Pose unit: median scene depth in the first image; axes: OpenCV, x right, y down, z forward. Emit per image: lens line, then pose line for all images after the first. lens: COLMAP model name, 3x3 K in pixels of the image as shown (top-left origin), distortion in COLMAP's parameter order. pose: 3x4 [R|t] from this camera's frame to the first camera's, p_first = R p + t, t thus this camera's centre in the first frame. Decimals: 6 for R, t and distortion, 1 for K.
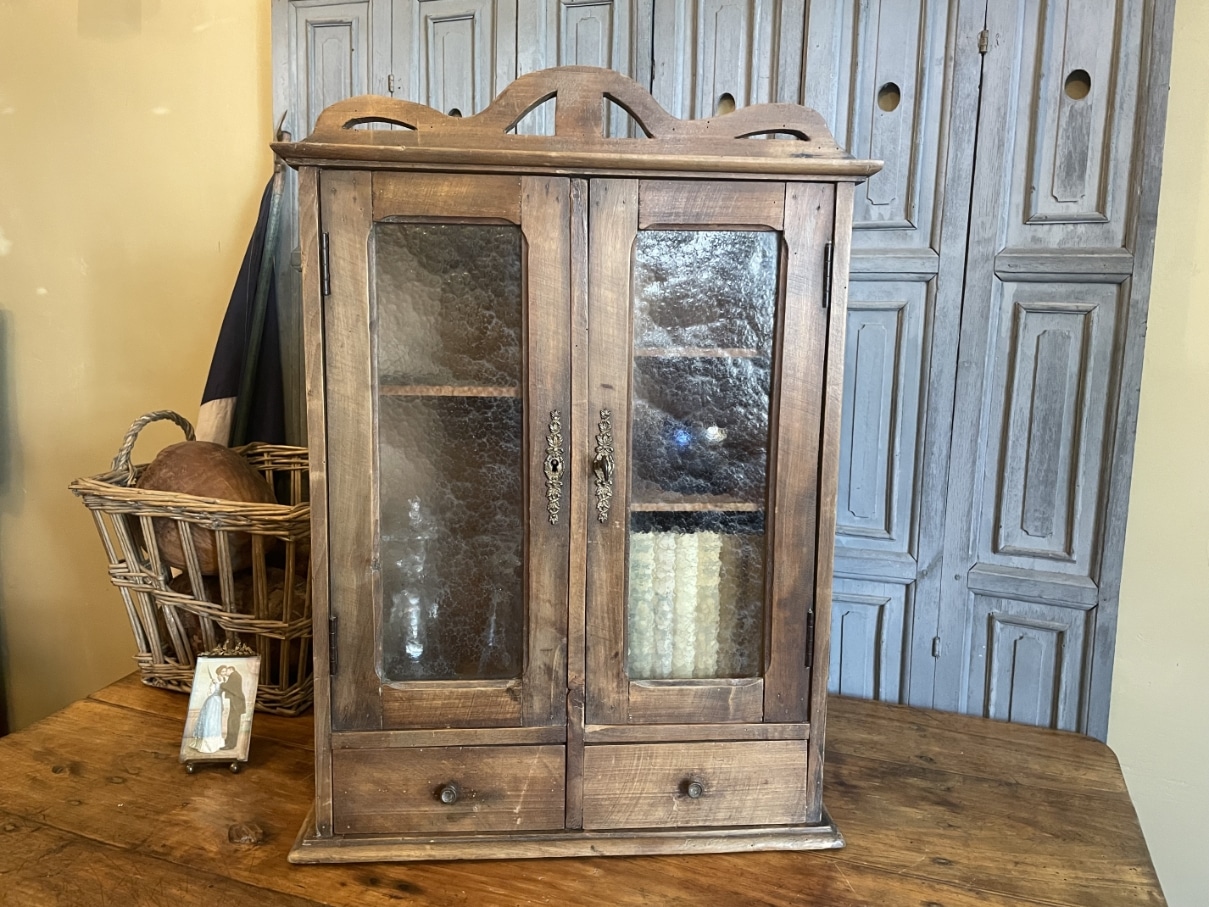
lens RADIAL K [[915.0, 0, 601.3], [0, 915.0, 444.1], [0, 0, 1]] dist [0.075883, -0.111359]
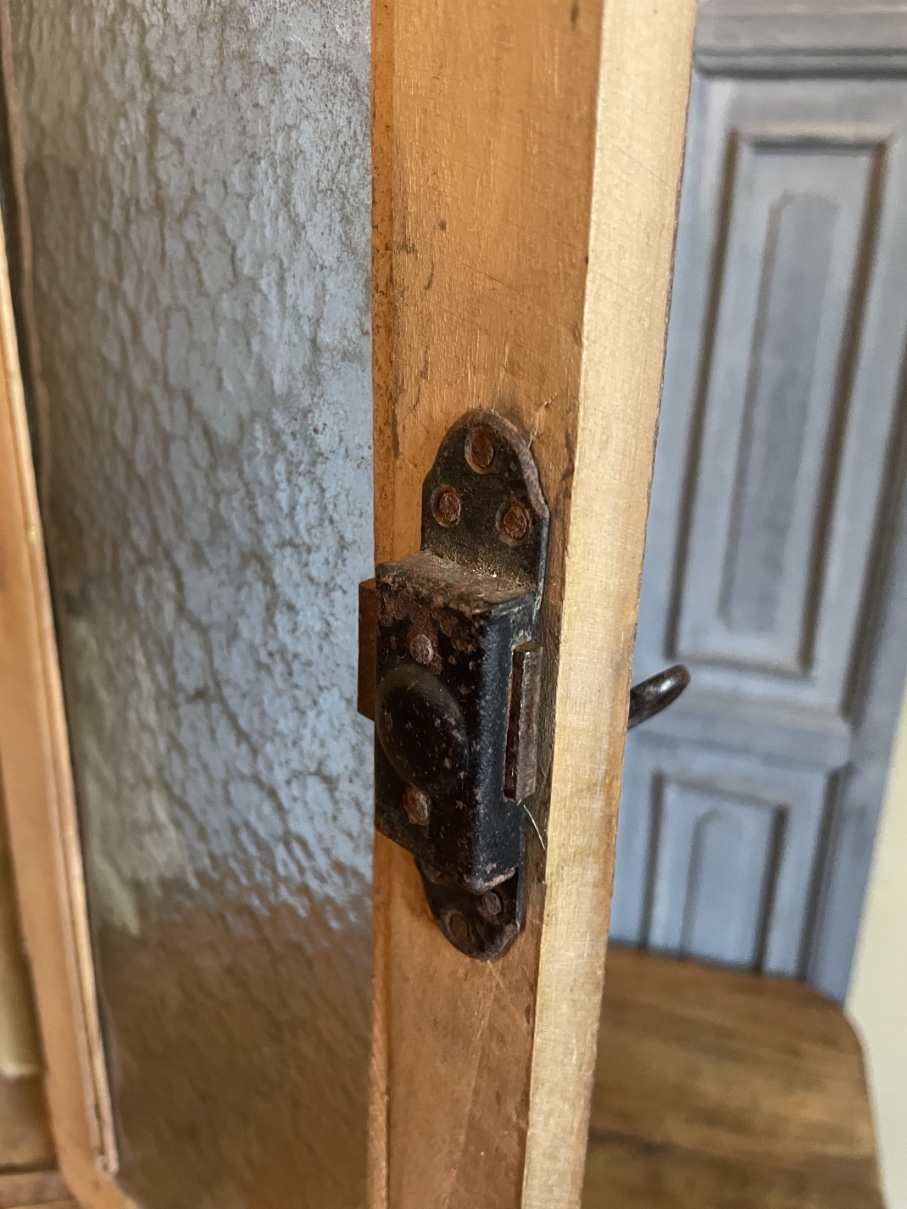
lens RADIAL K [[940.2, 0, 456.2], [0, 940.2, 608.6], [0, 0, 1]] dist [0.062286, -0.113105]
pose [[0.996142, -0.011587, 0.086992, 0.278942], [-0.003815, 0.984592, 0.174825, -0.003184], [-0.087677, -0.174482, 0.980749, 0.532292]]
